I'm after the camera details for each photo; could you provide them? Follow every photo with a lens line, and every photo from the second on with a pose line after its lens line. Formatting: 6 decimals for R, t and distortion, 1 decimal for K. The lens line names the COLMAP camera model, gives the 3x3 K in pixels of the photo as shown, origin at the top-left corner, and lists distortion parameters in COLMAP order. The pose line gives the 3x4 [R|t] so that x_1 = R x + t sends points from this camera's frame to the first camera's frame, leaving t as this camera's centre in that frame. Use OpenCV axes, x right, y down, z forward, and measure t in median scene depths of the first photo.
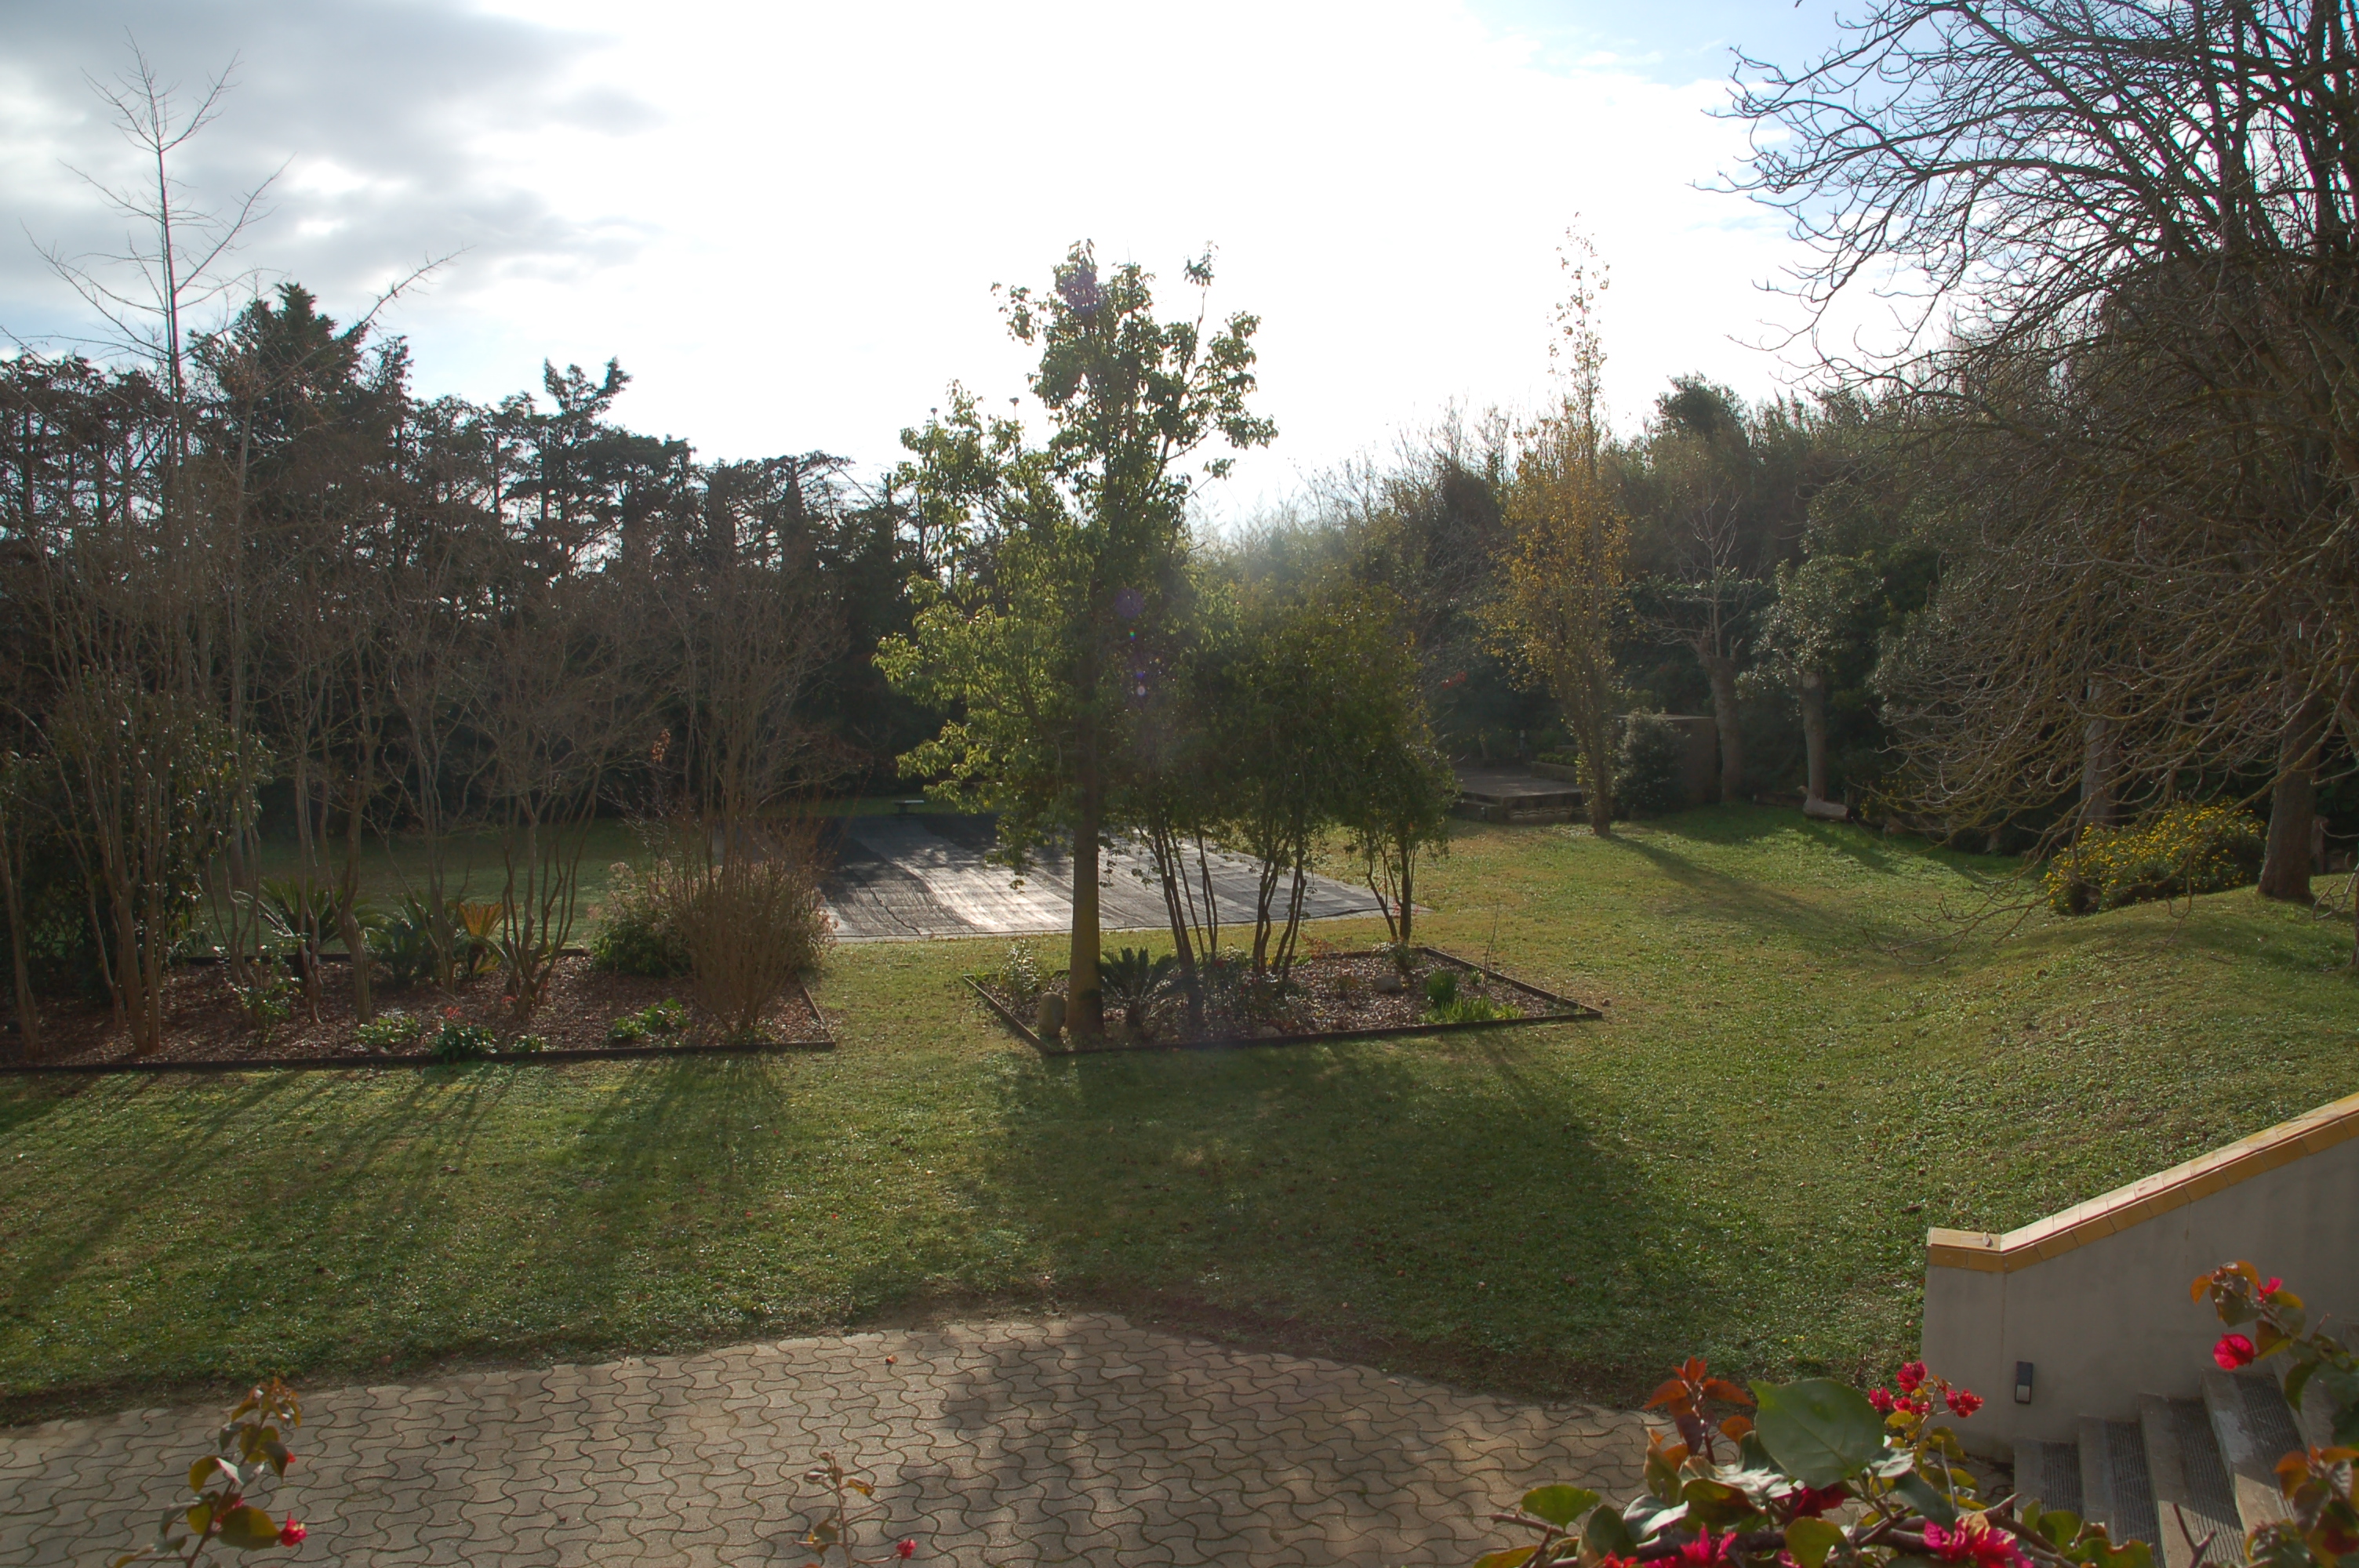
lens RADIAL K [[1875.3, 0, 1152.2], [0, 1875.3, 788.3], [0, 0, 1]] dist [-0.174254, 0.166066]
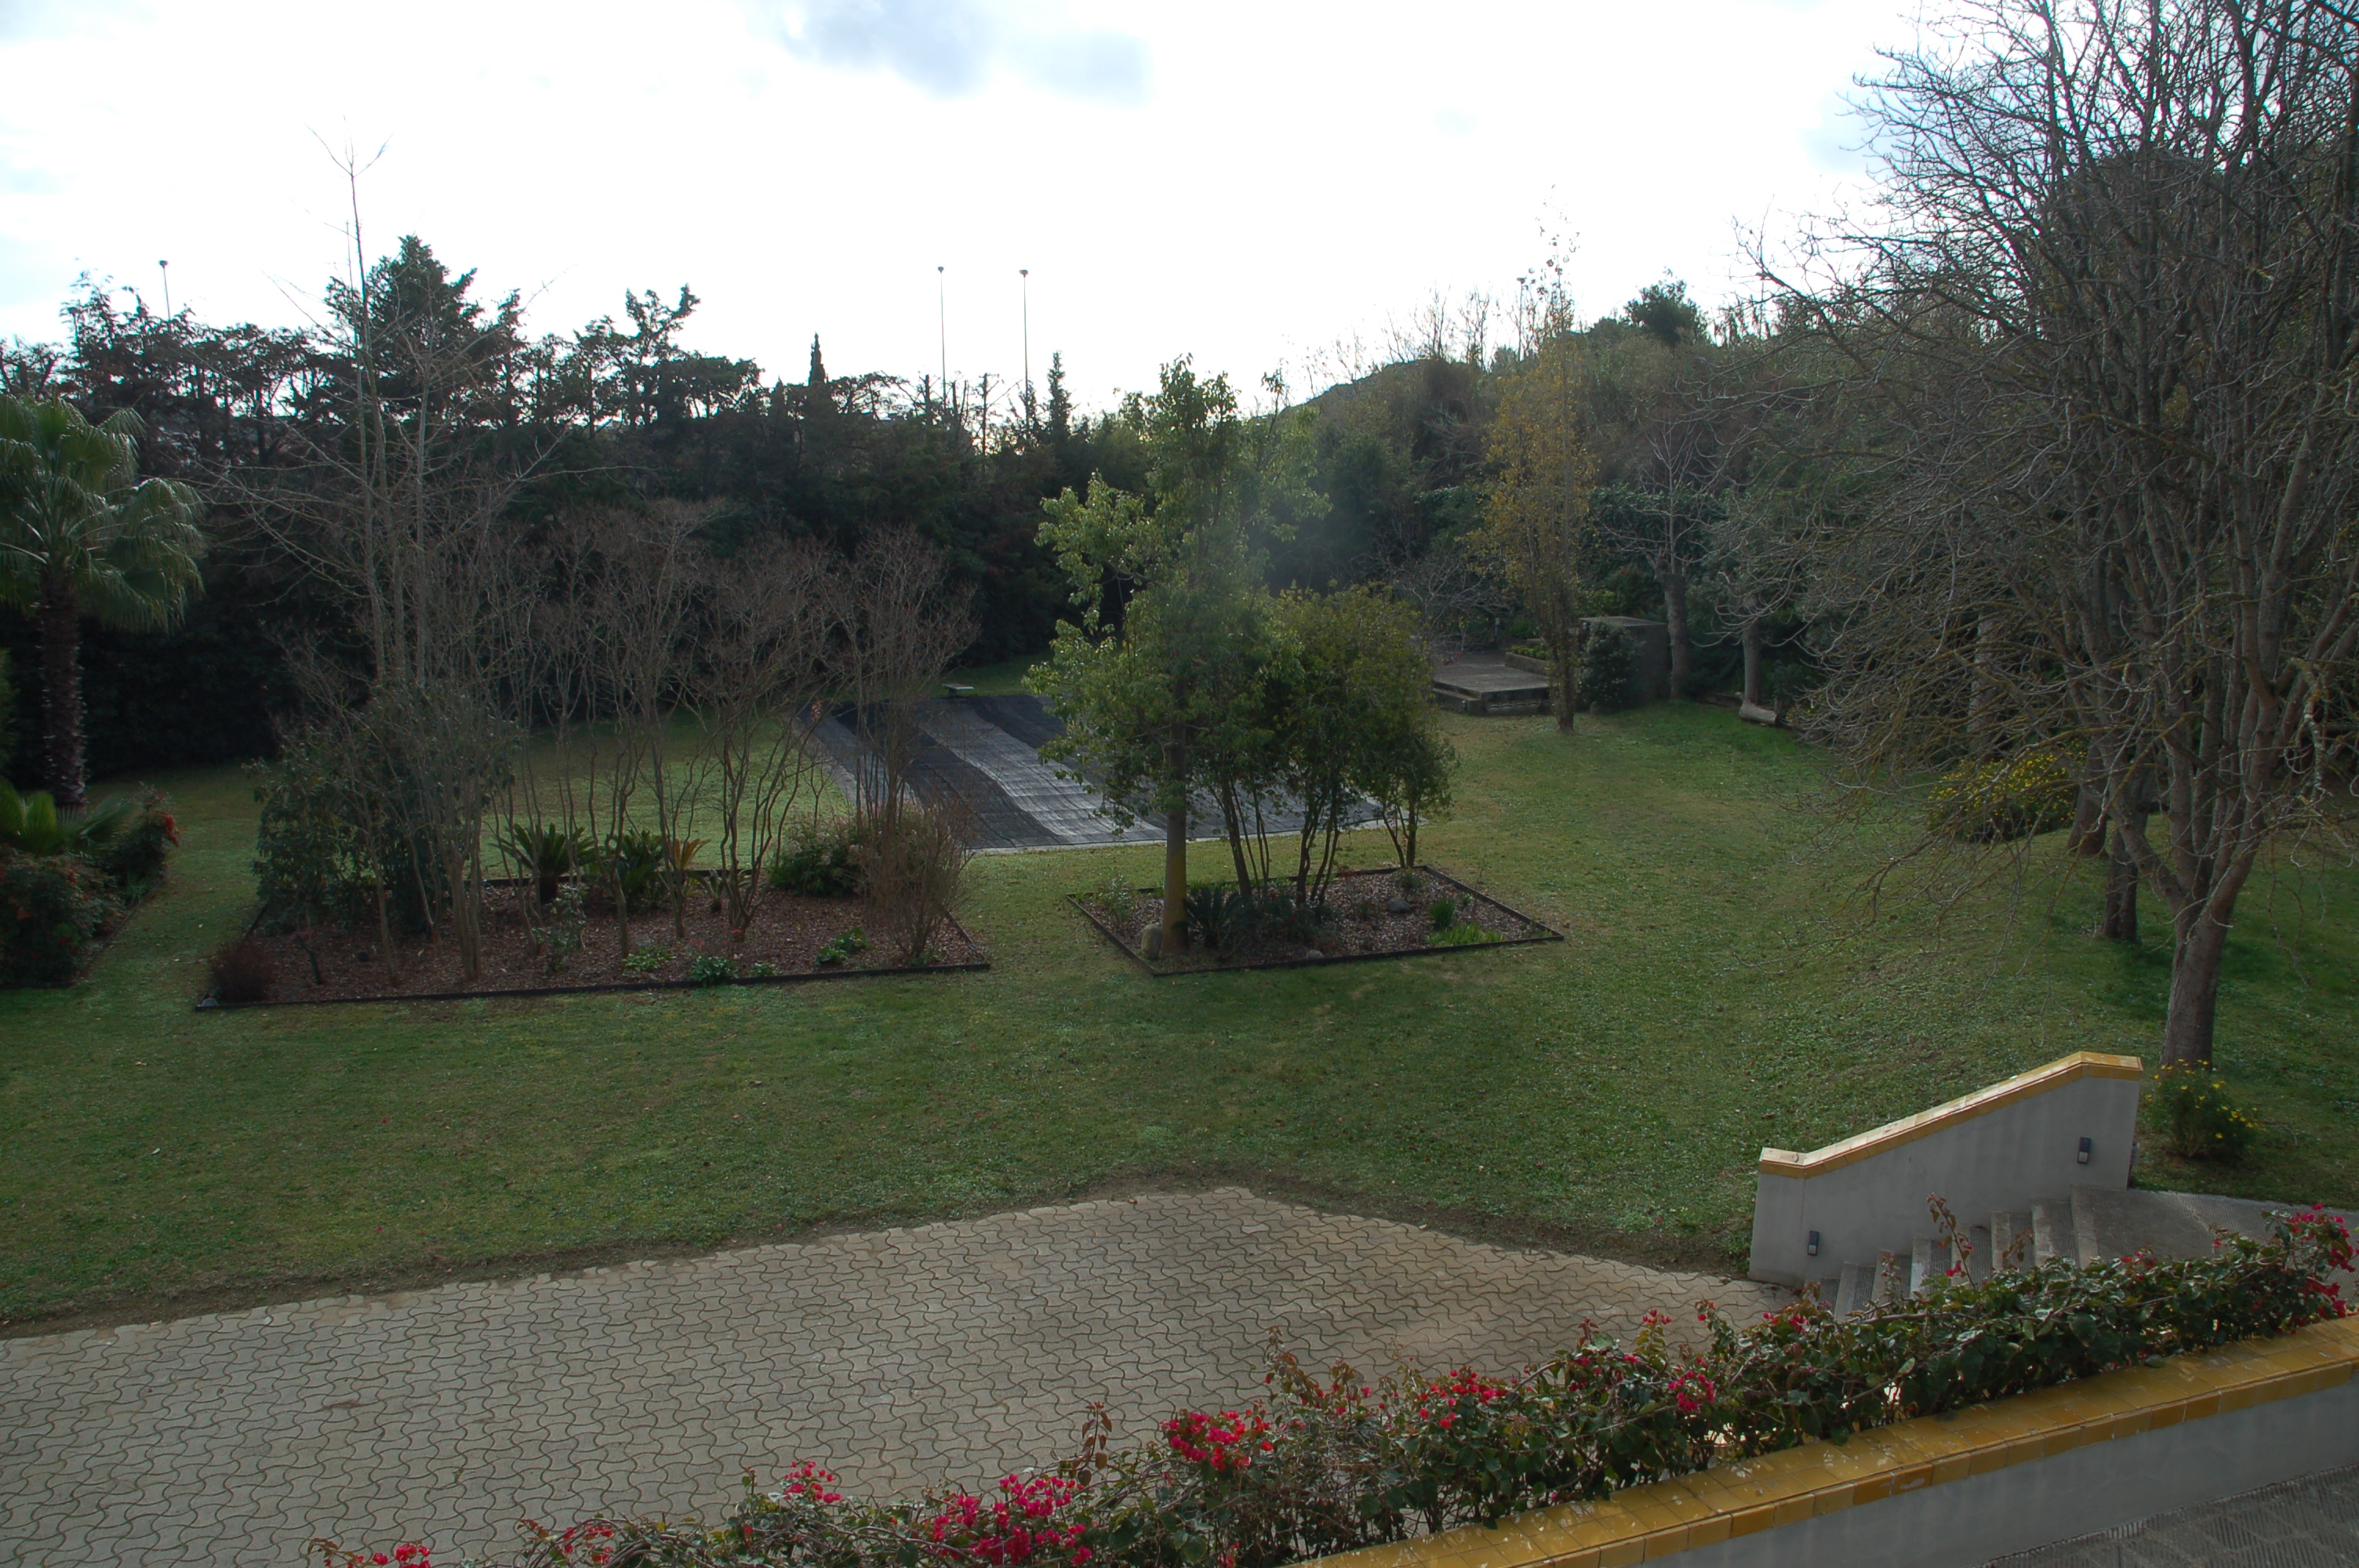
lens RADIAL K [[1875.3, 0, 1152.2], [0, 1875.3, 788.3], [0, 0, 1]] dist [-0.174254, 0.166066]
pose [[0.999769, 0.004000, 0.021095, -0.071156], [-0.006379, 0.993470, 0.113919, -0.120403], [-0.020502, -0.114027, 0.993266, -0.268308]]
